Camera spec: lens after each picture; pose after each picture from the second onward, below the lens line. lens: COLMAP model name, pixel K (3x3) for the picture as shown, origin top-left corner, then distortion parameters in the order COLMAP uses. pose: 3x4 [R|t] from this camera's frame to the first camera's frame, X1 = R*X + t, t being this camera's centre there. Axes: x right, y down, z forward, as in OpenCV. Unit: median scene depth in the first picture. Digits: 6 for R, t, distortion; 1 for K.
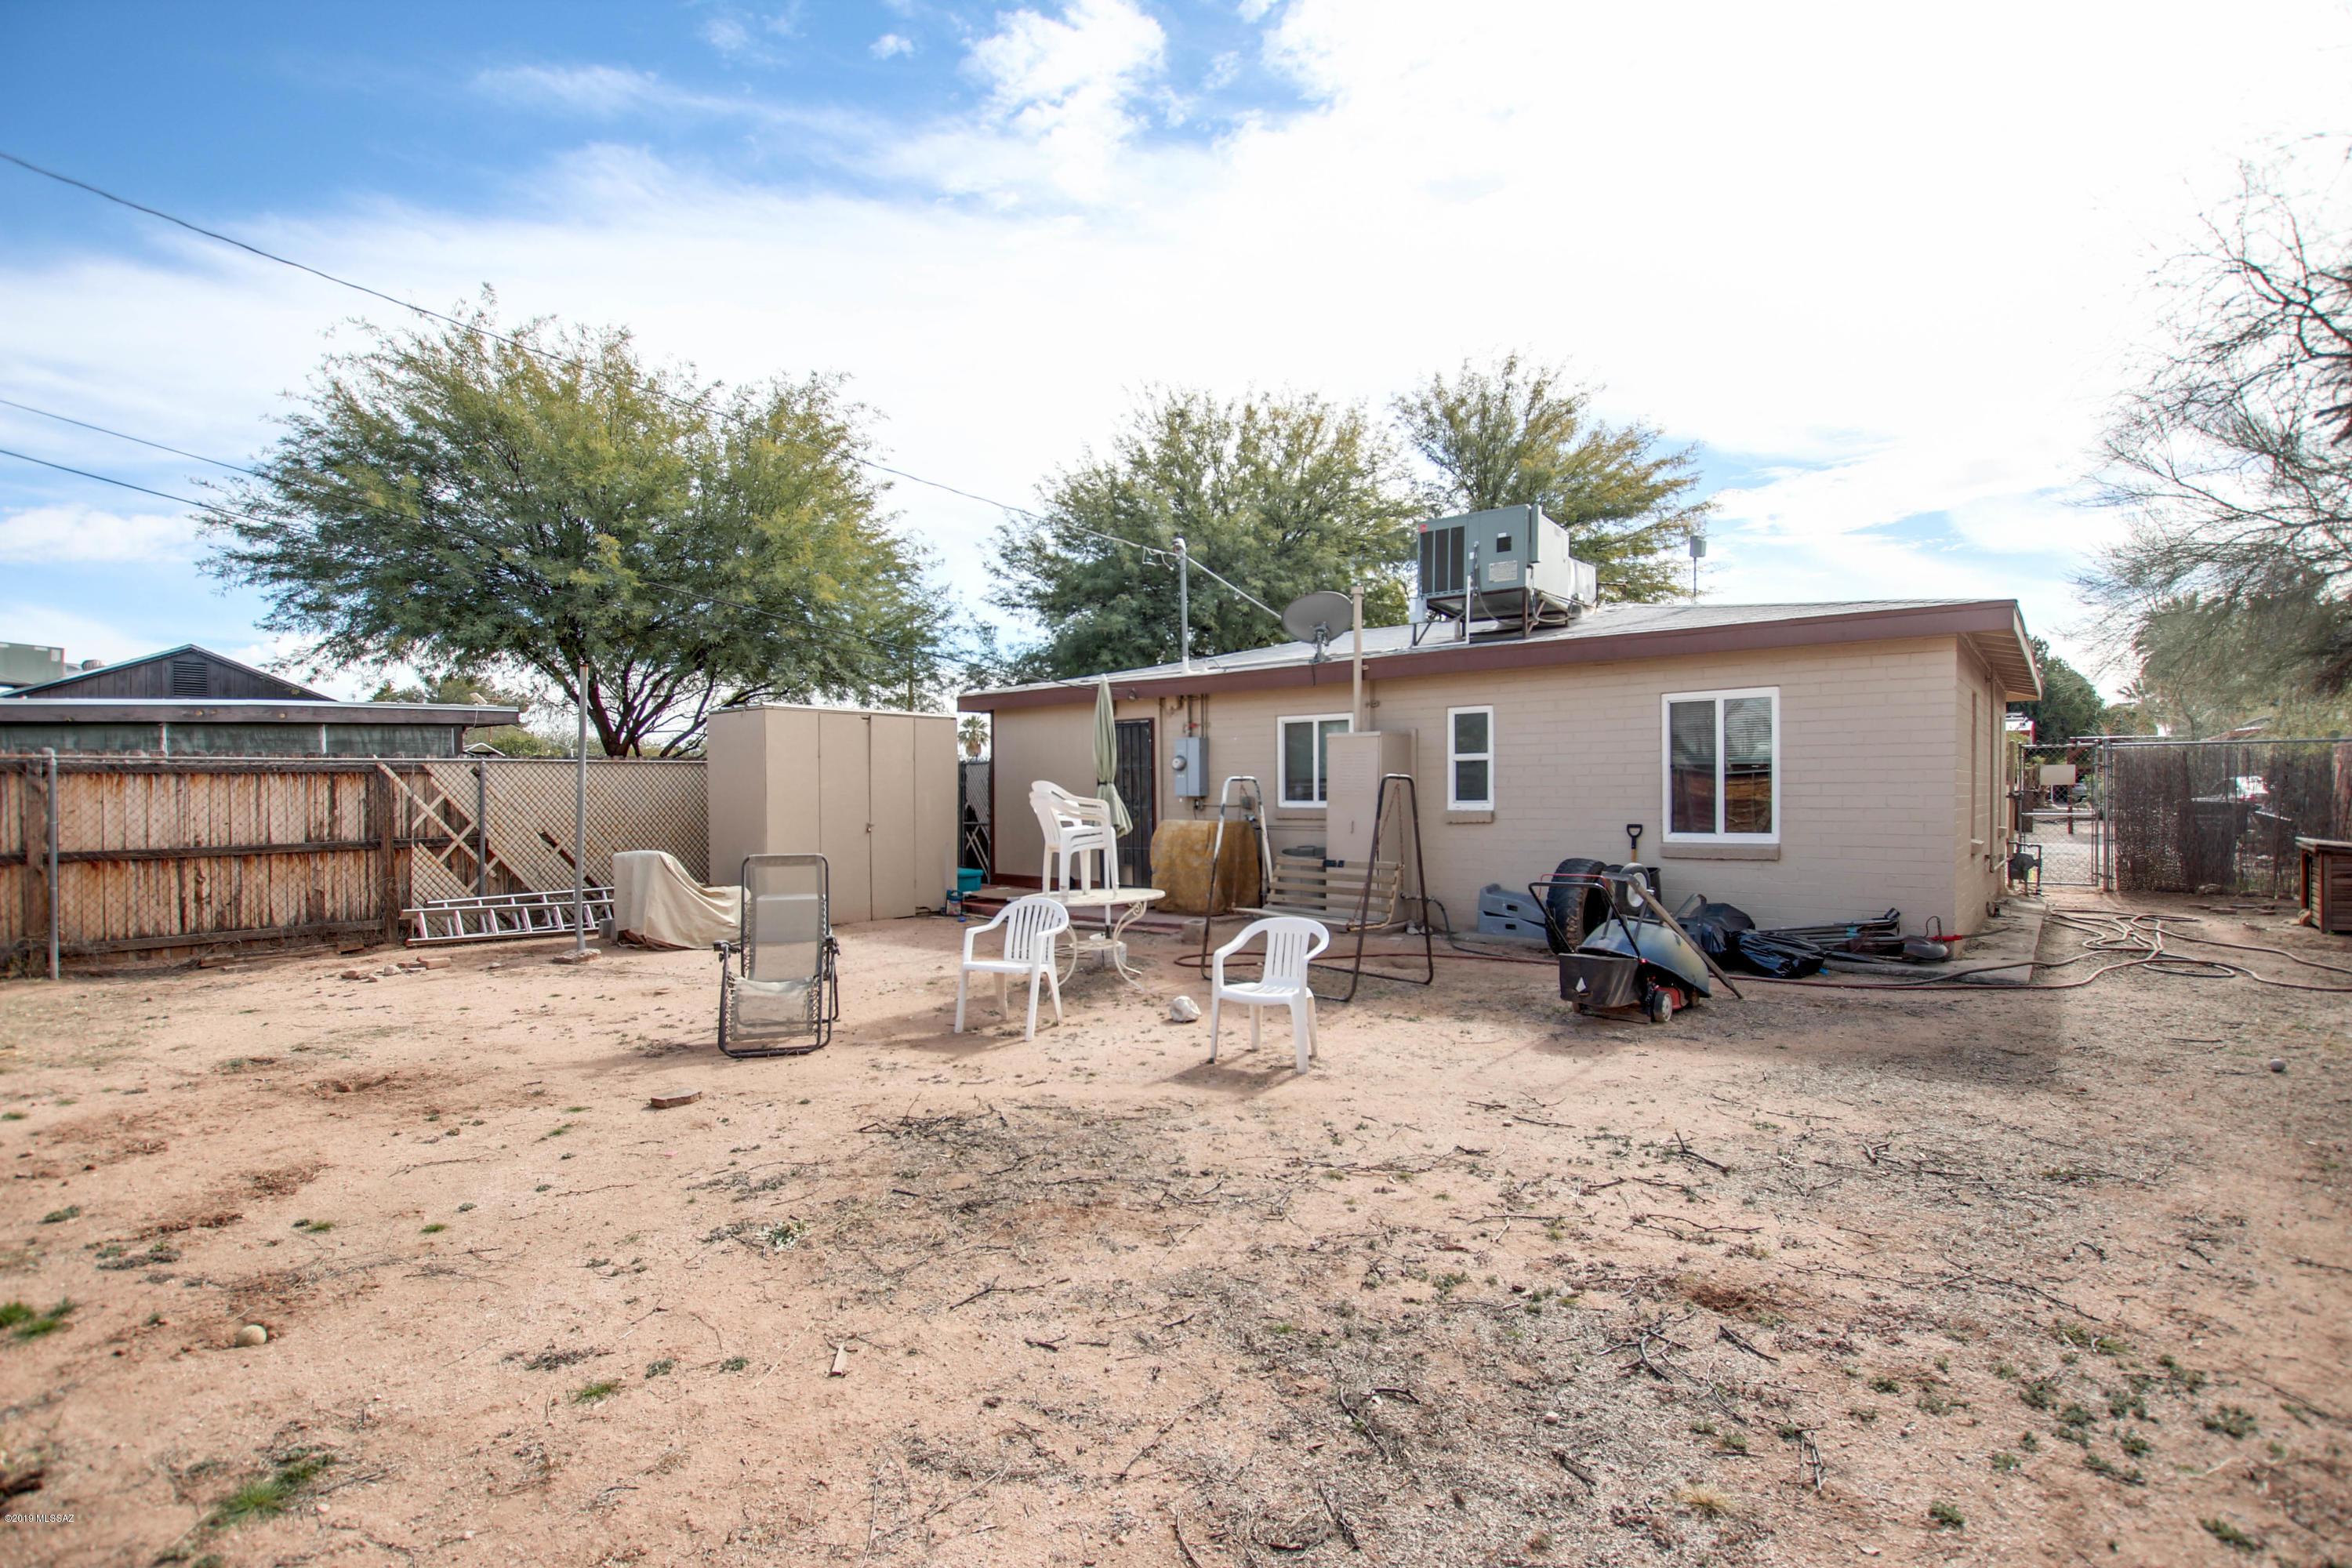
lens RADIAL K [[1104.5, 0, 1175.7], [0, 1104.5, 800.4], [0, 0, 1]] dist [-0.026973, 0.002469]
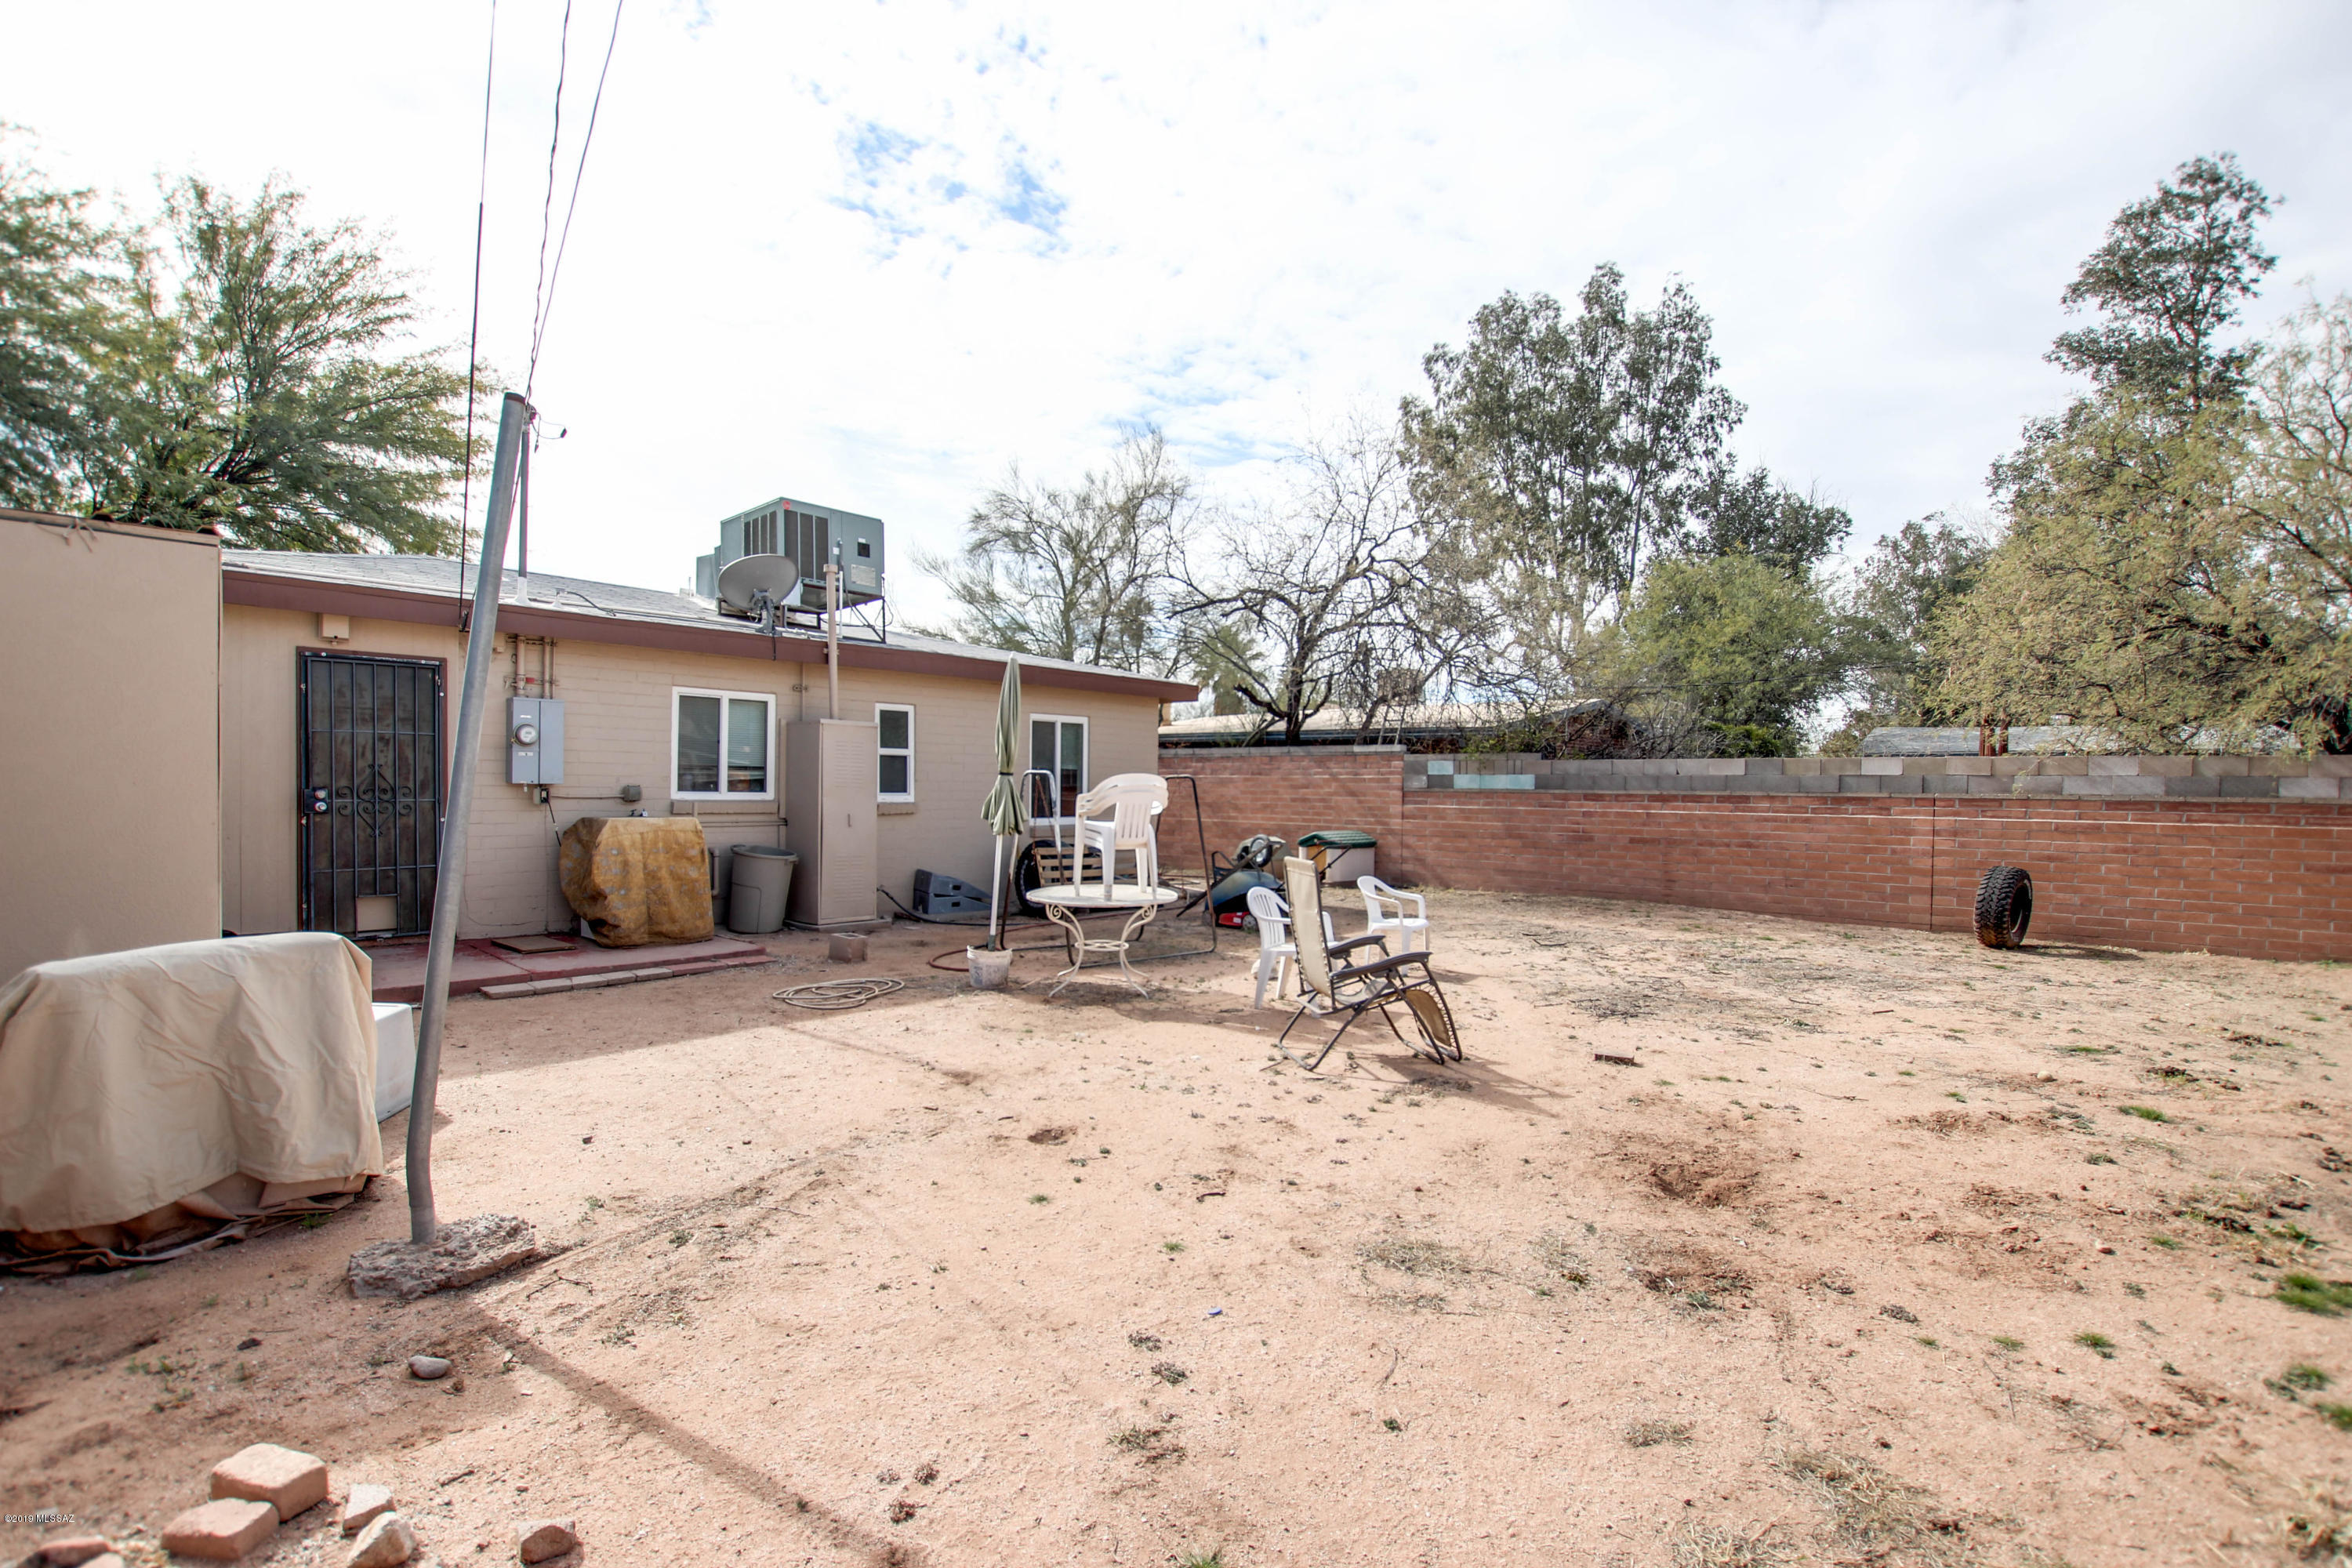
lens RADIAL K [[1125.2, 0, 1176.0], [0, 1125.2, 784.0], [0, 0, 1]] dist [-0.035265, 0.000030]
pose [[0.066534, 0.009777, 0.997736, -0.792368], [-0.009890, 0.999909, -0.009139, -0.001350], [-0.997735, -0.009260, 0.066624, 0.660770]]
